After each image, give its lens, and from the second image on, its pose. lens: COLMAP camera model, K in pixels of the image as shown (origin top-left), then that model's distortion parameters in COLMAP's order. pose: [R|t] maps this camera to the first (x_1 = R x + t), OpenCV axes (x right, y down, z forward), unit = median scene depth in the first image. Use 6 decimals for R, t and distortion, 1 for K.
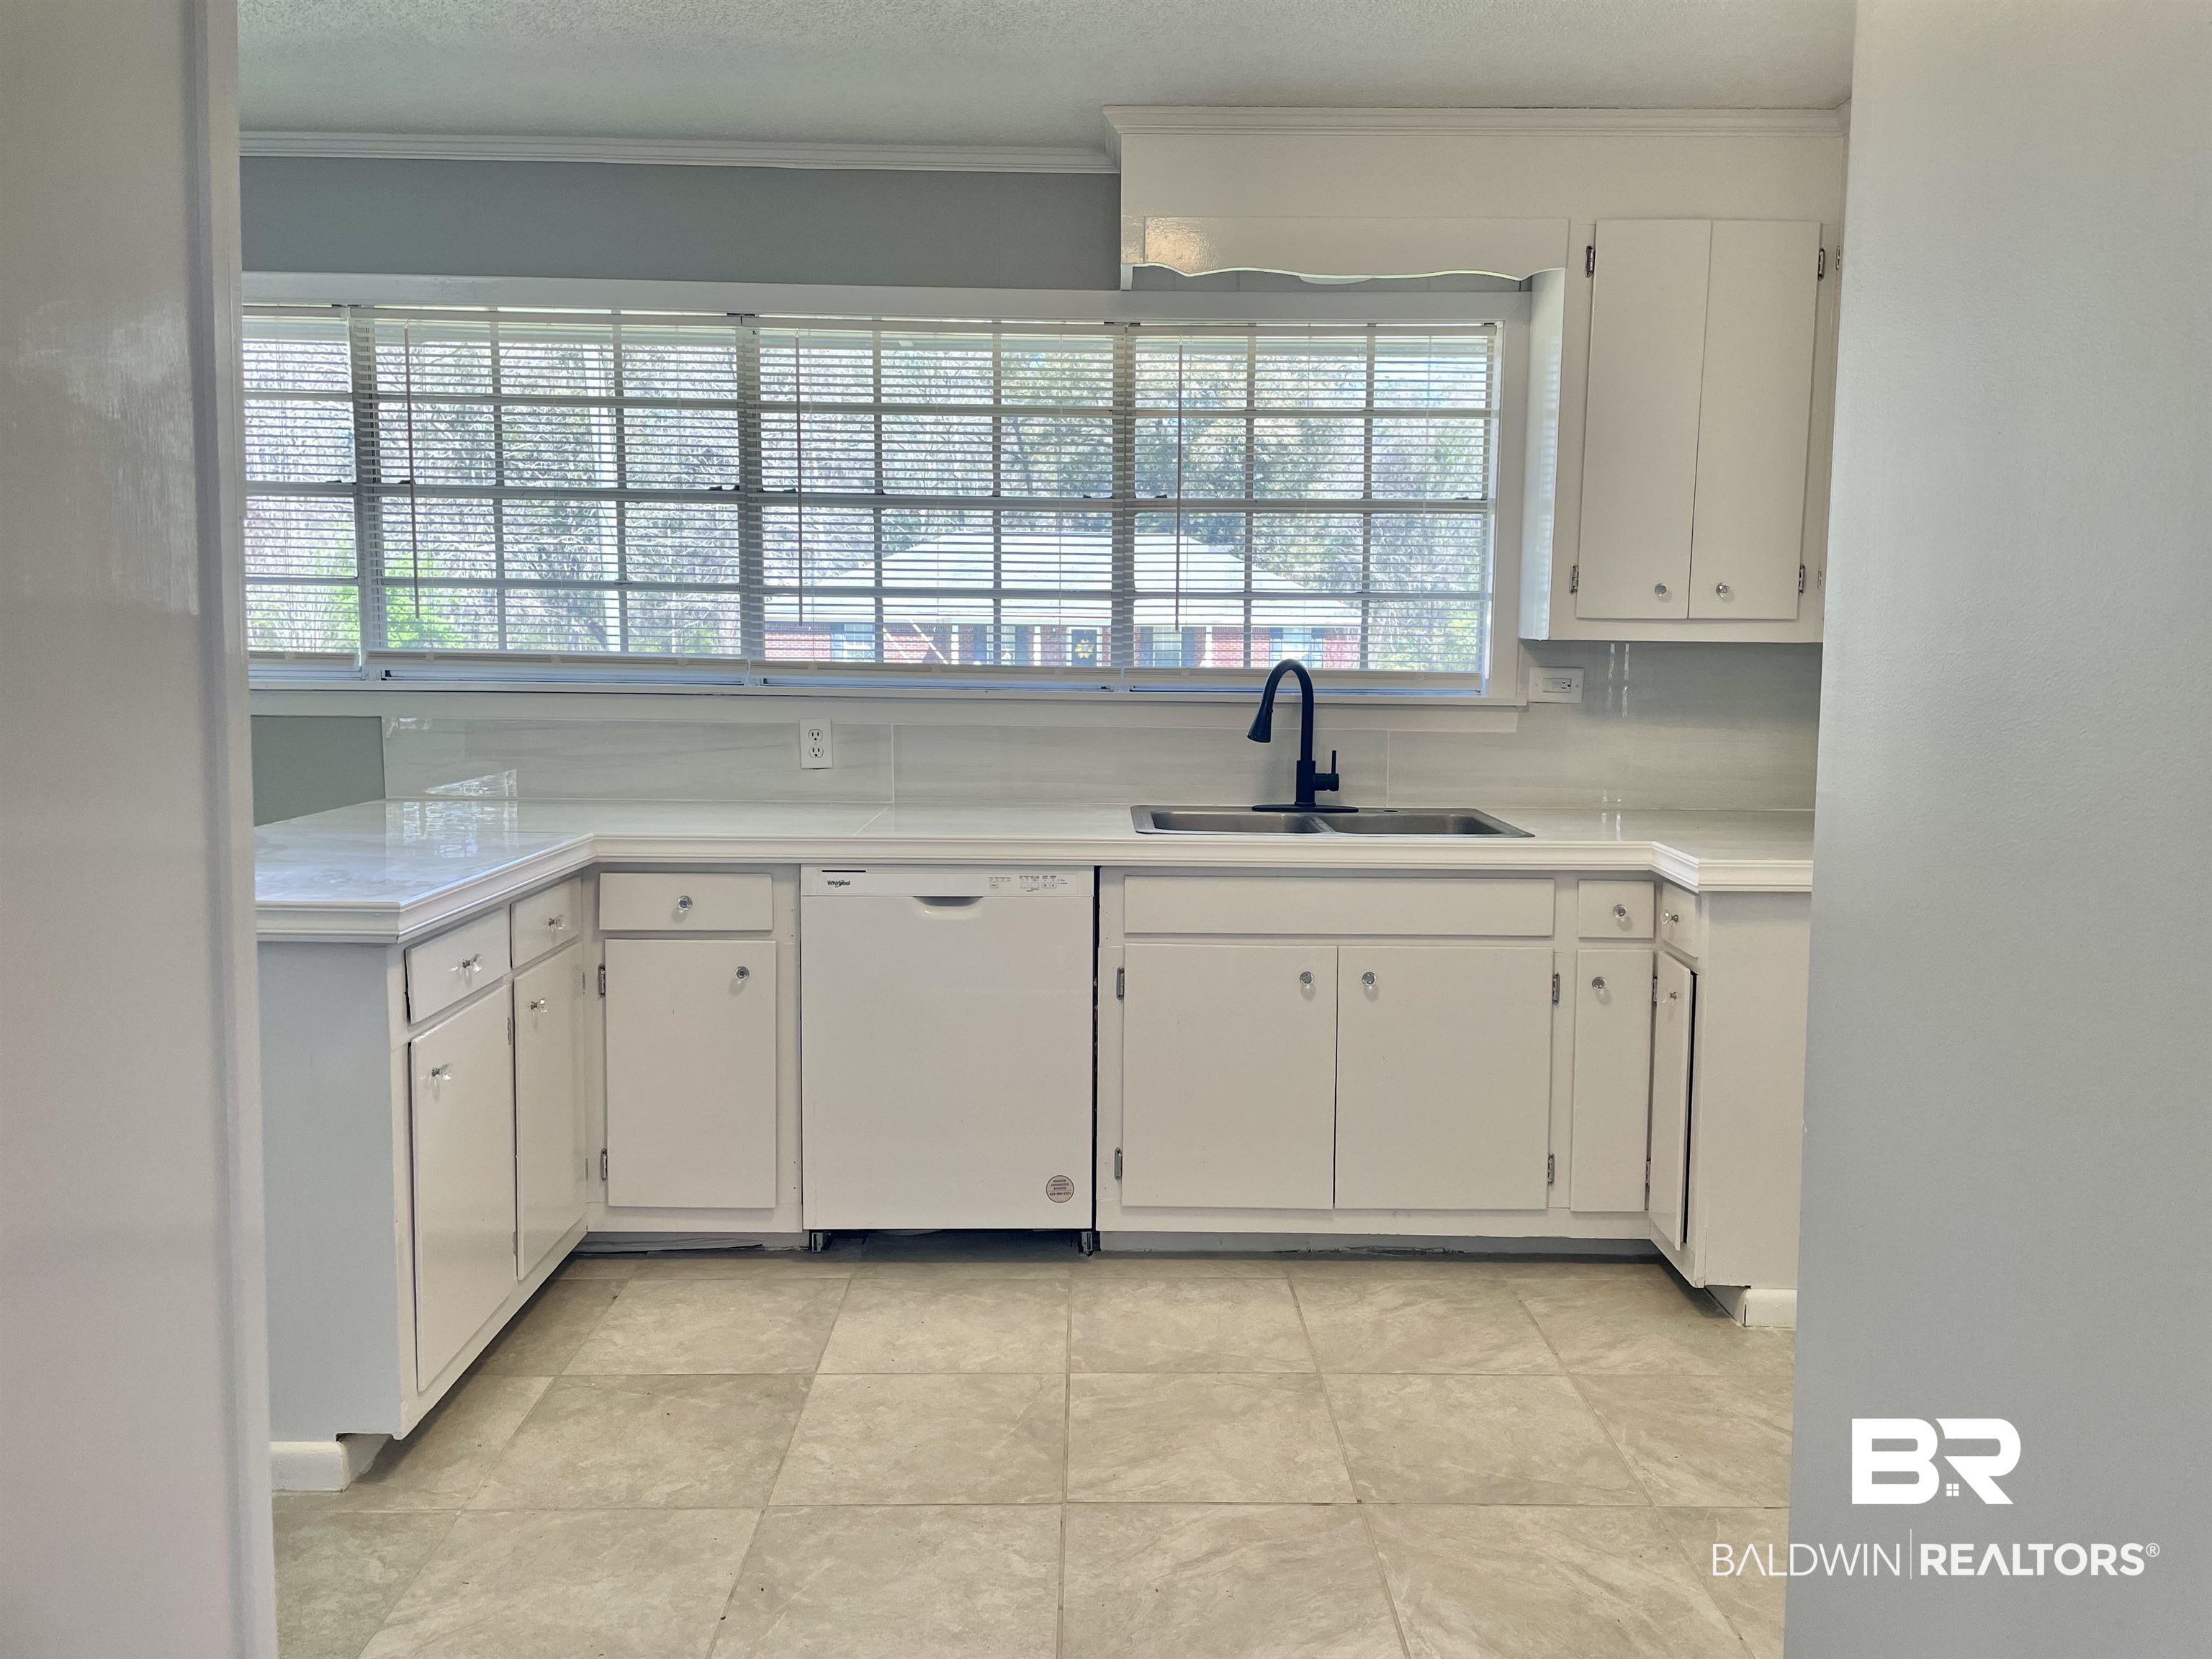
lens RADIAL K [[1658.2, 0, 1124.8], [0, 1658.2, 803.7], [0, 0, 1]] dist [0.078669, -0.095718]
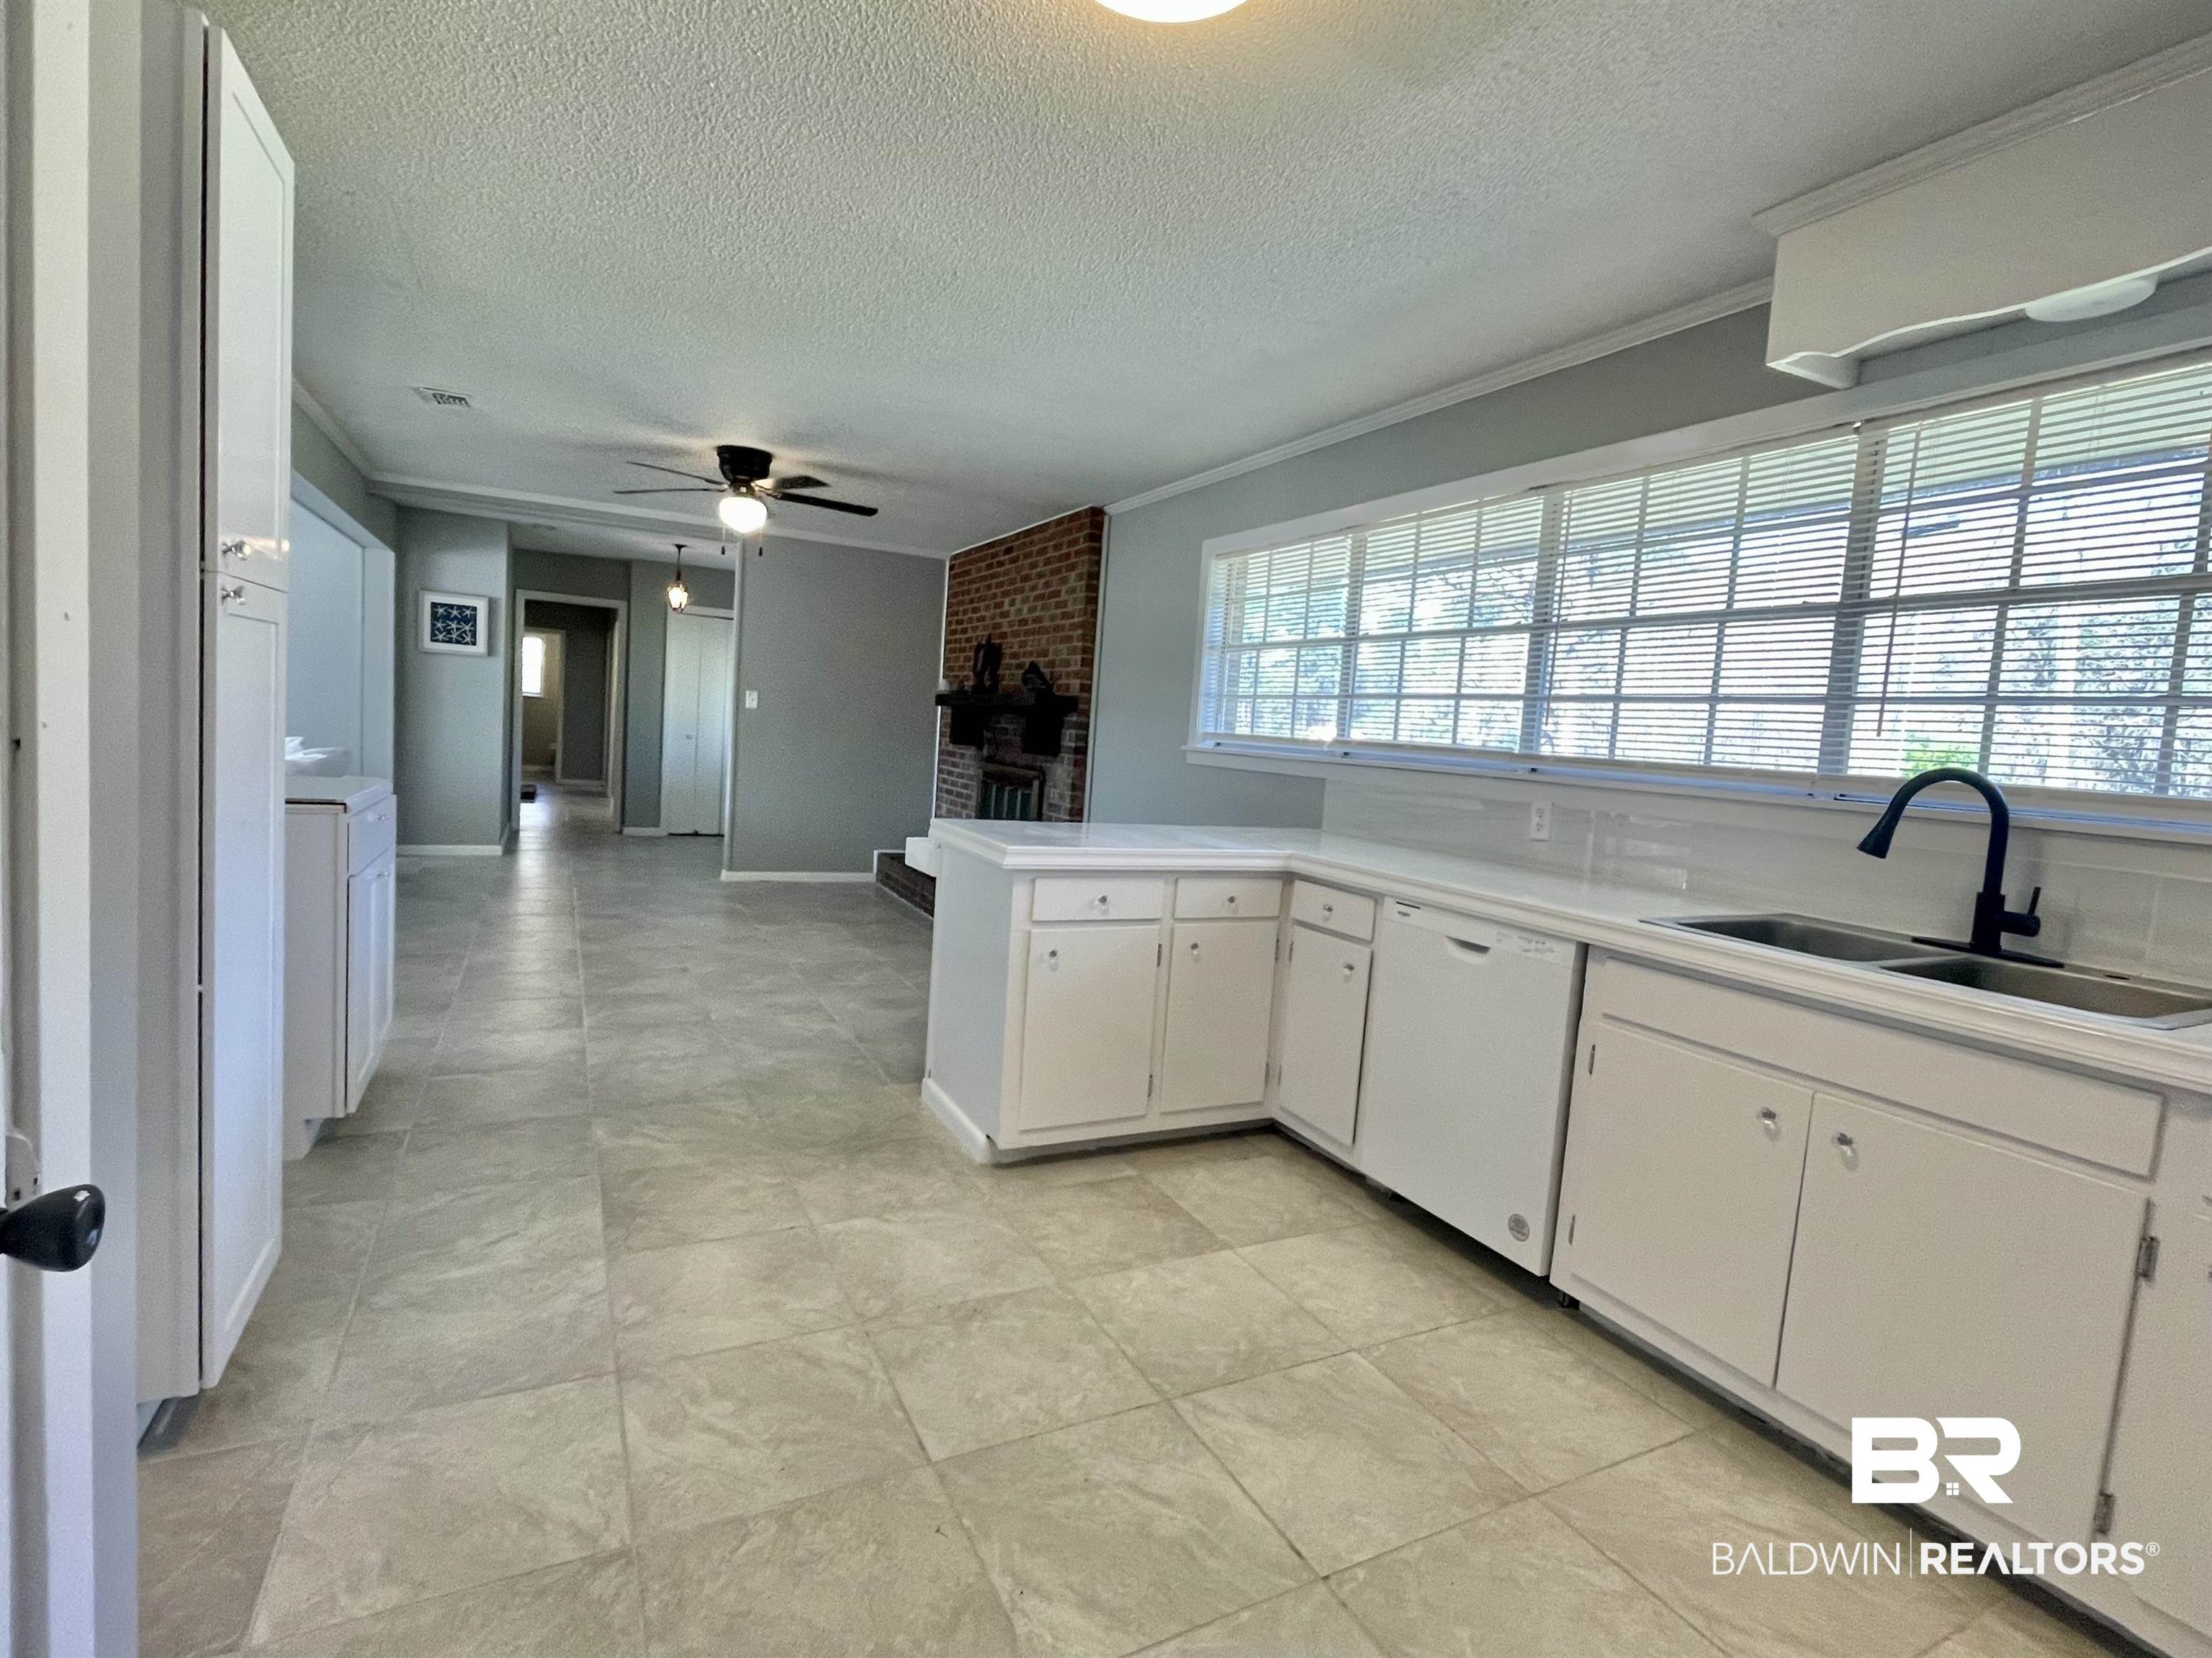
lens RADIAL K [[1053.6, 0, 1094.5], [0, 1053.6, 831.8], [0, 0, 1]] dist [-0.003109, -0.000235]
pose [[0.439261, 0.105489, -0.892144, 0.431793], [-0.150282, 0.987716, 0.042796, -0.013299], [0.885700, 0.115274, 0.449719, 0.414787]]
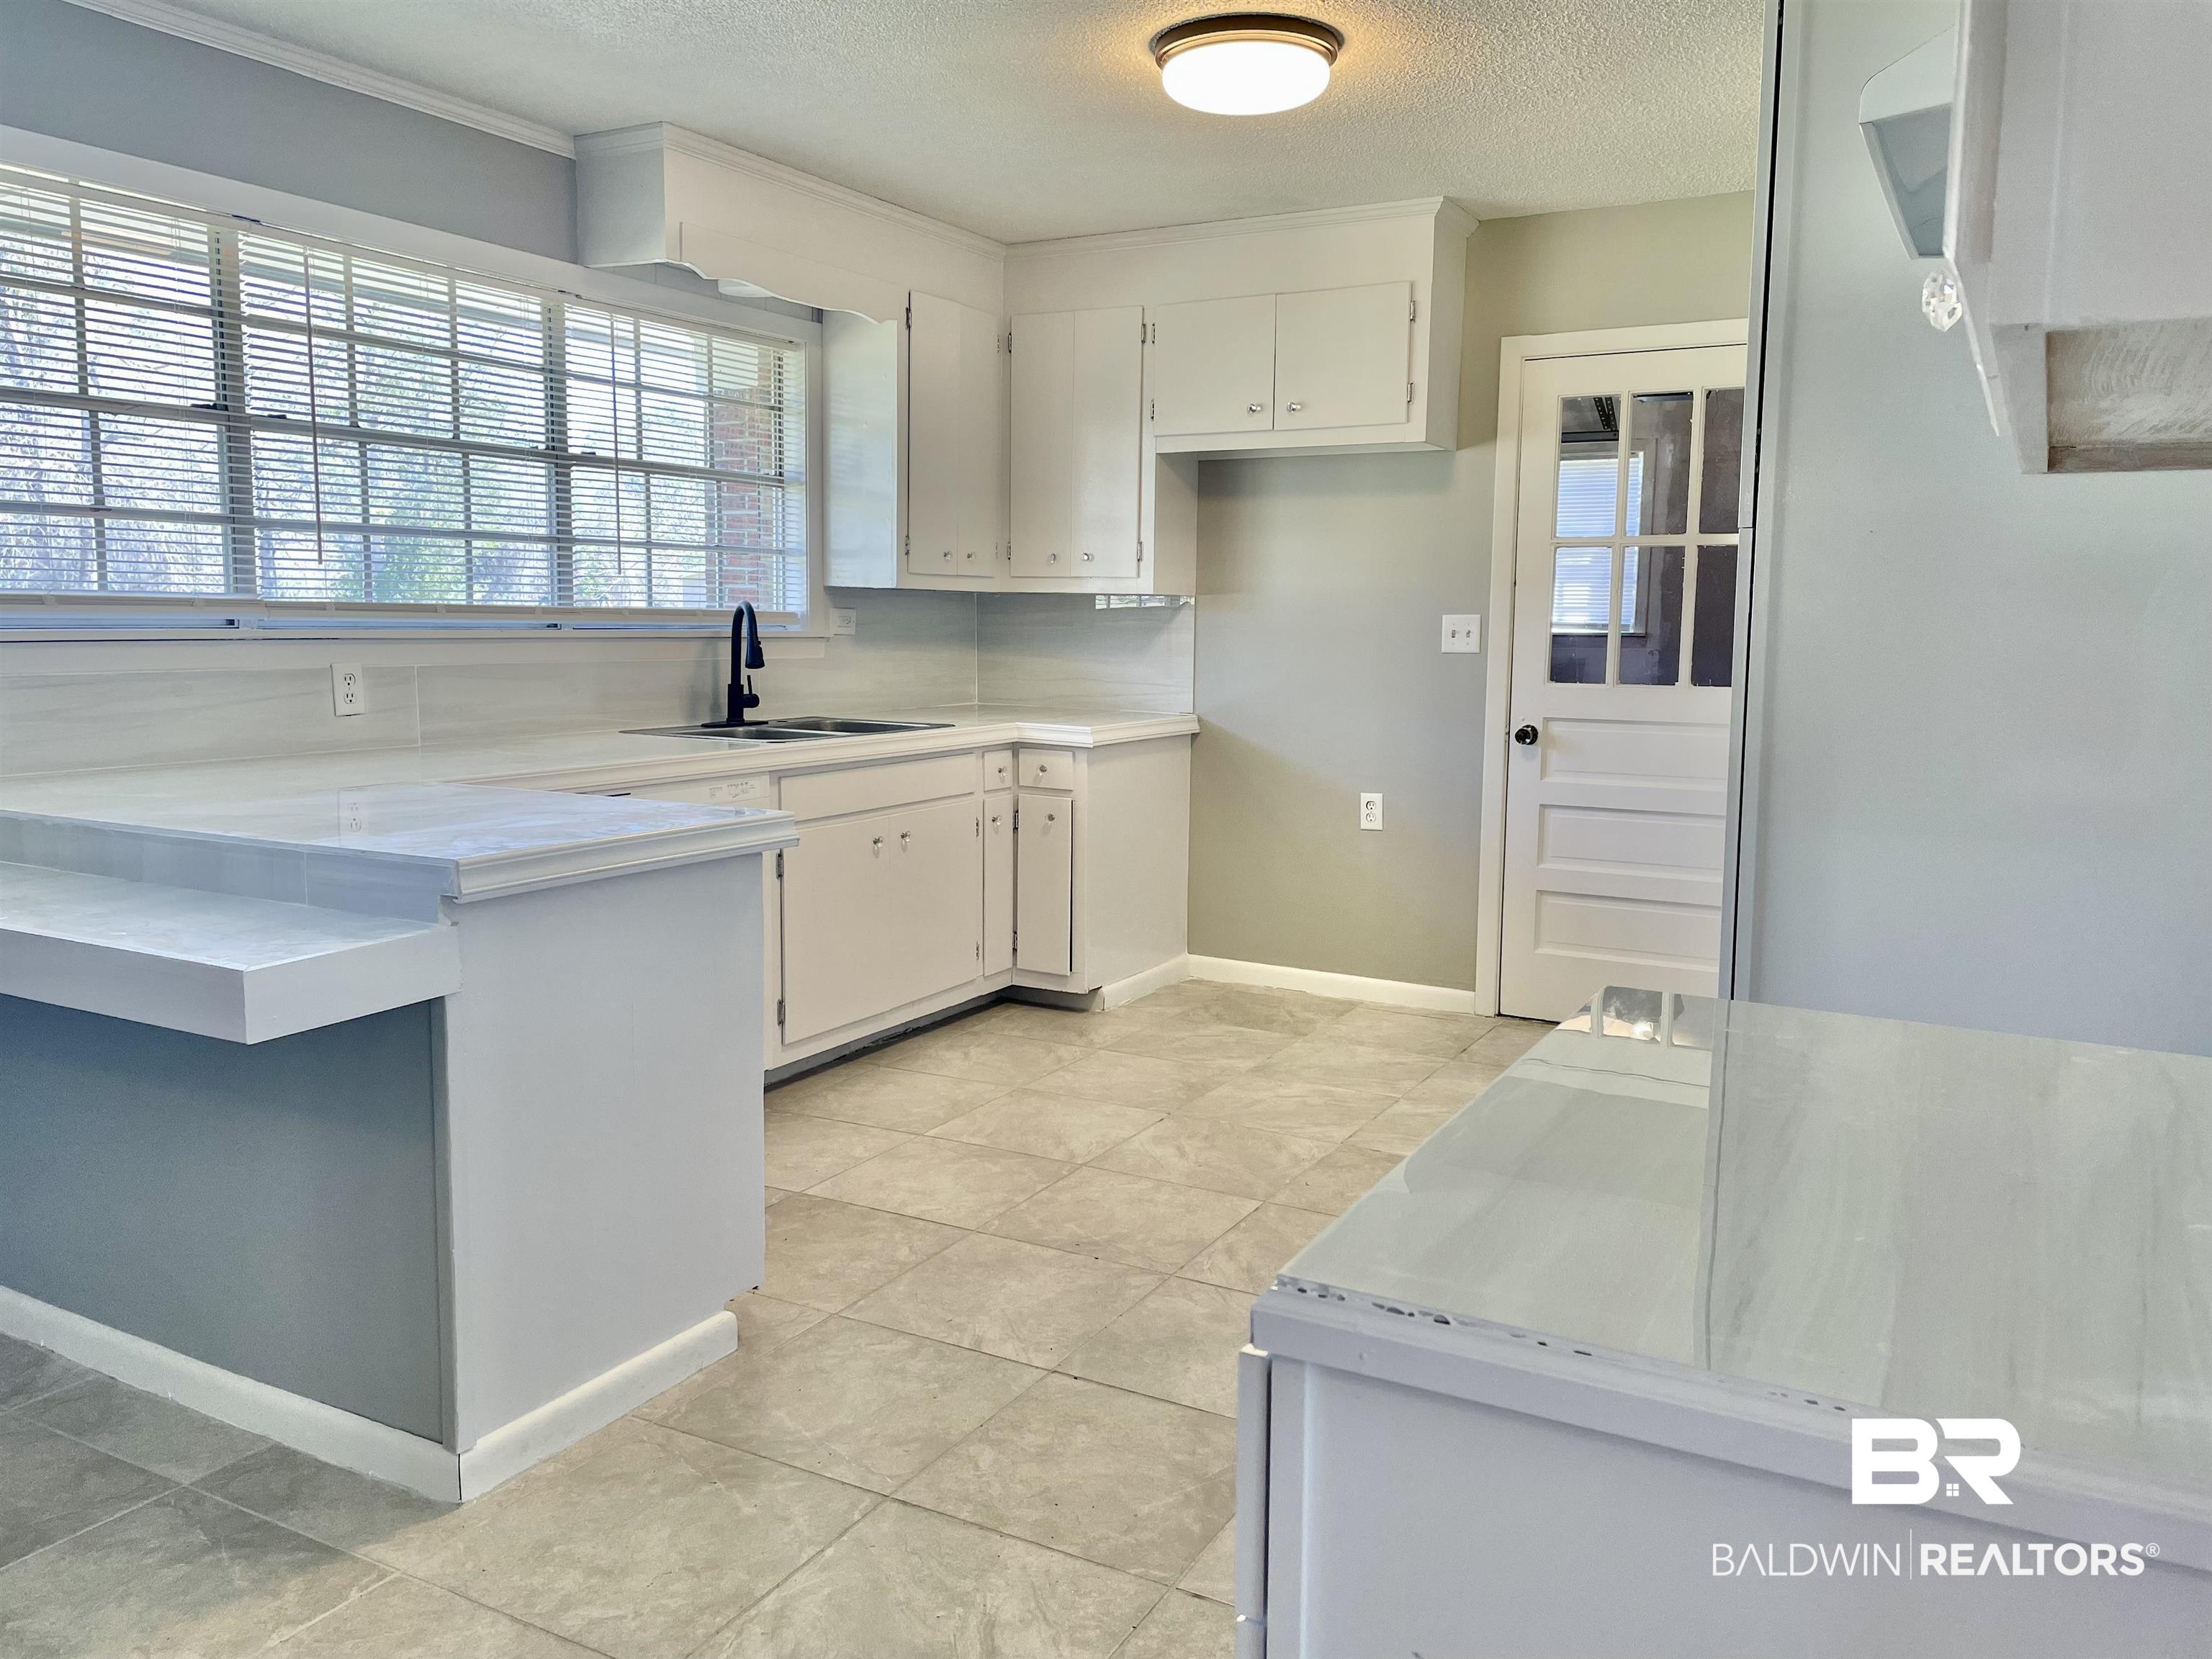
lens RADIAL K [[1658.2, 0, 1124.9], [0, 1658.2, 817.4], [0, 0, 1]] dist [0.078669, -0.095718]
pose [[0.488492, -0.113011, 0.865219, -0.948081], [0.073451, 0.993384, 0.088282, -0.017782], [-0.869471, 0.020426, 0.493561, 0.163384]]
